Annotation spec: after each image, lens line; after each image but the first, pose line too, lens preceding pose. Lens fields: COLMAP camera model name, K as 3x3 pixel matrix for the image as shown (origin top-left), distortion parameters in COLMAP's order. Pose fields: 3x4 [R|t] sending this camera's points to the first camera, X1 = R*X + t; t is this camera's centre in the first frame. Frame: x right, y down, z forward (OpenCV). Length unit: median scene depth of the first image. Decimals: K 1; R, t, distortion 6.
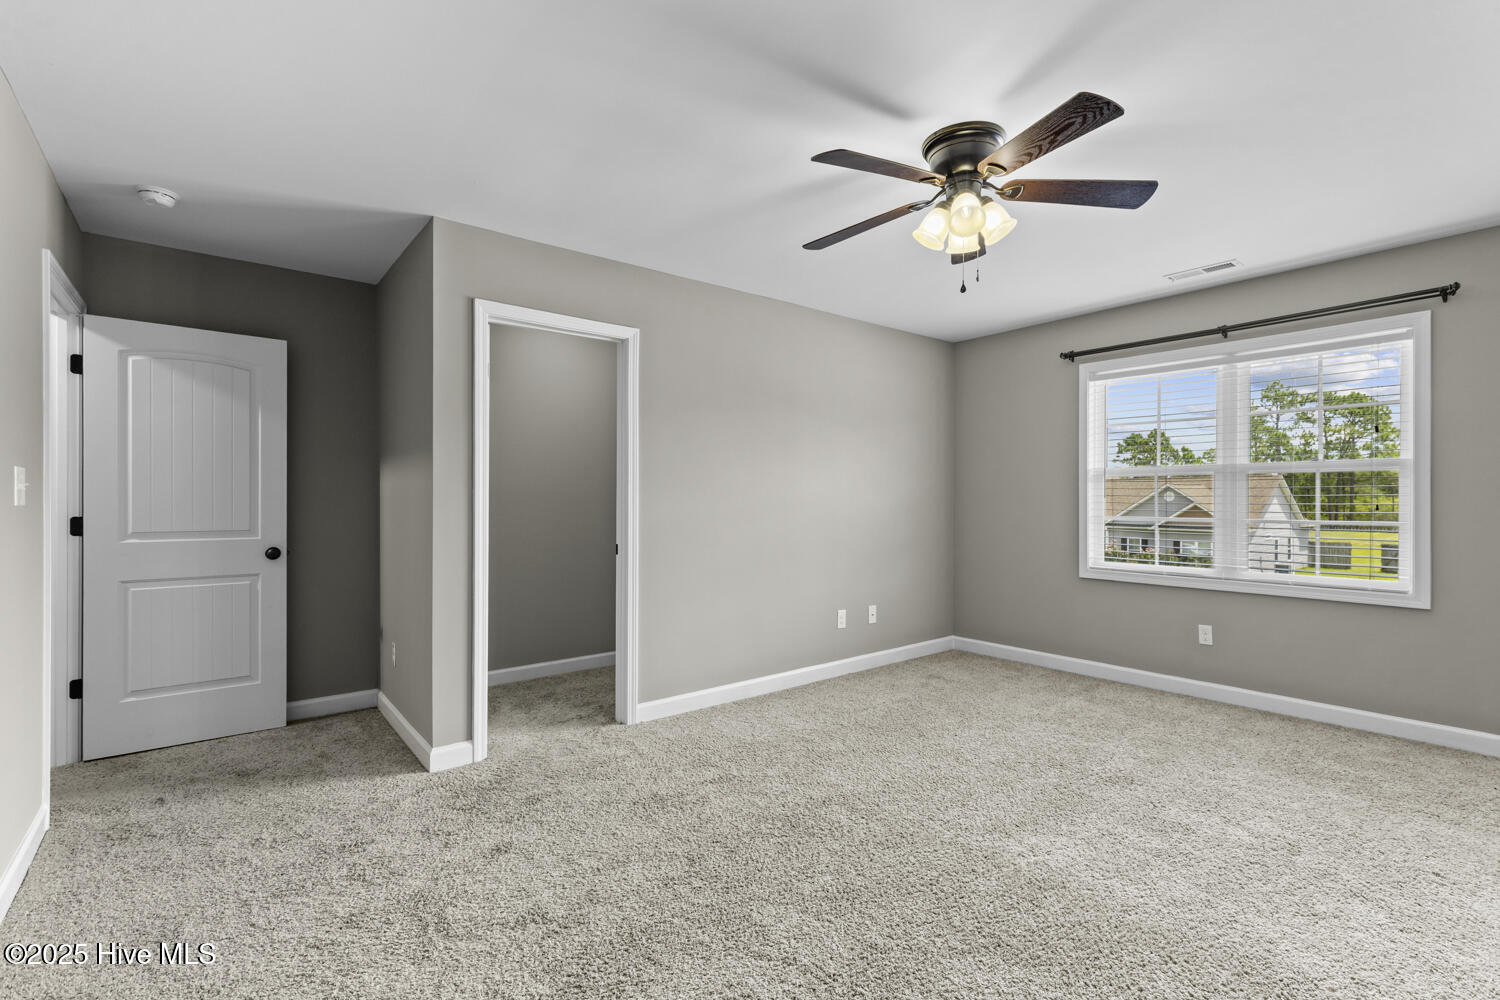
lens RADIAL K [[671.1, 0, 757.9], [0, 671.1, 497.5], [0, 0, 1]] dist [0.005240, -0.000983]
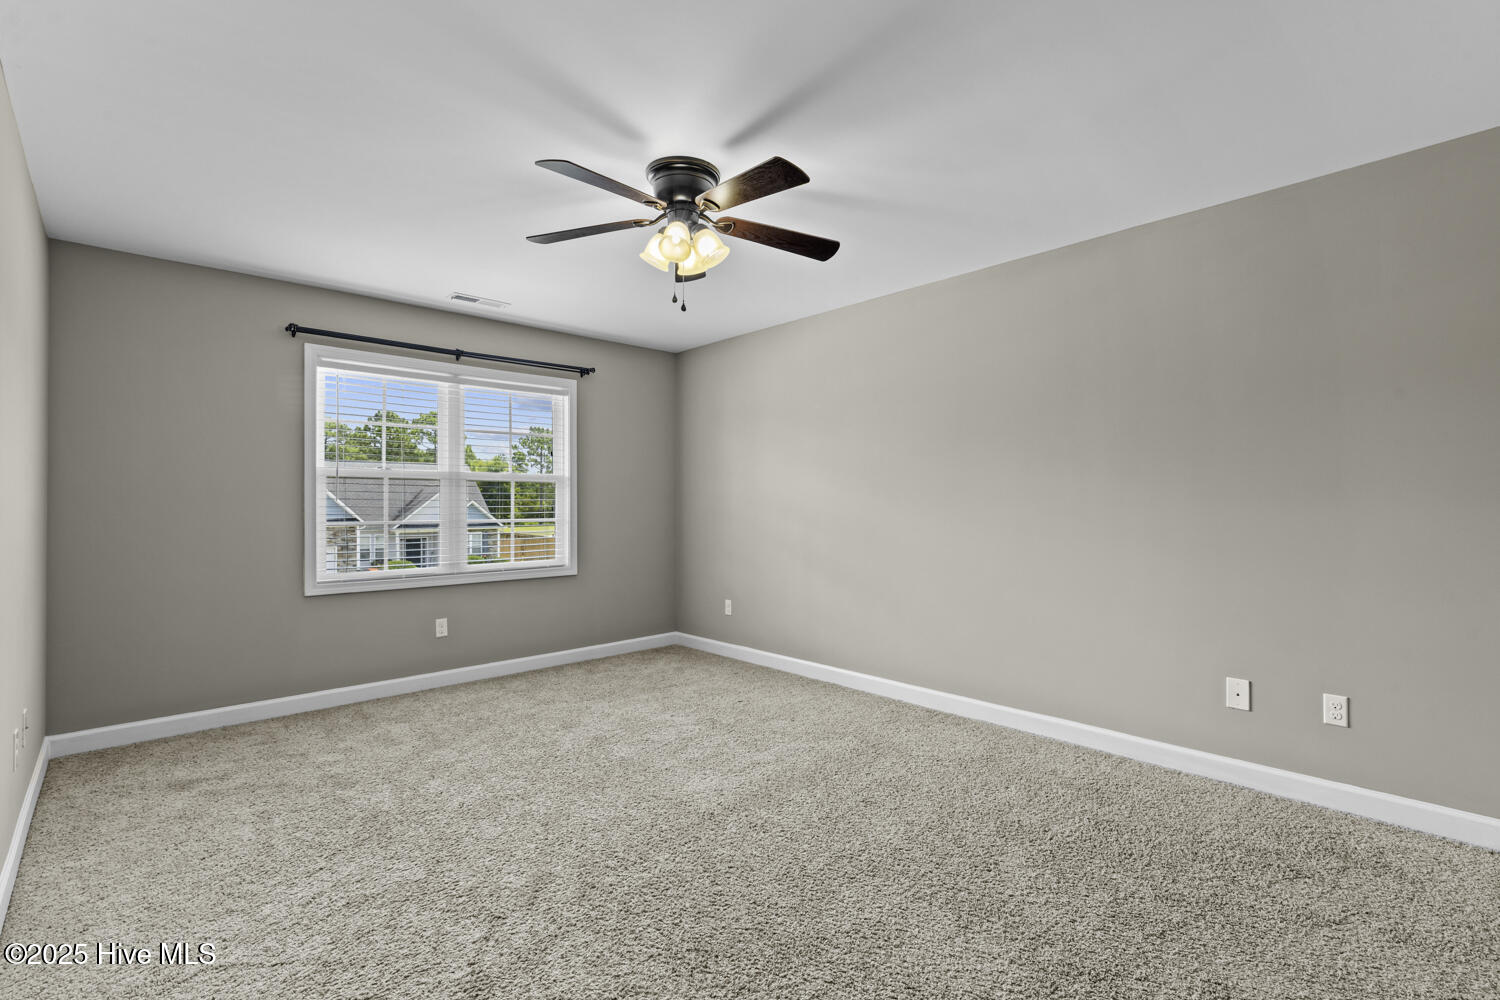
lens RADIAL K [[671.1, 0, 757.9], [0, 671.1, 497.5], [0, 0, 1]] dist [0.005240, -0.000983]
pose [[-0.070017, 0.010537, 0.997490, -0.497171], [0.000266, 0.999944, -0.010544, 0.005827], [-0.997546, -0.000472, -0.070016, 0.617538]]
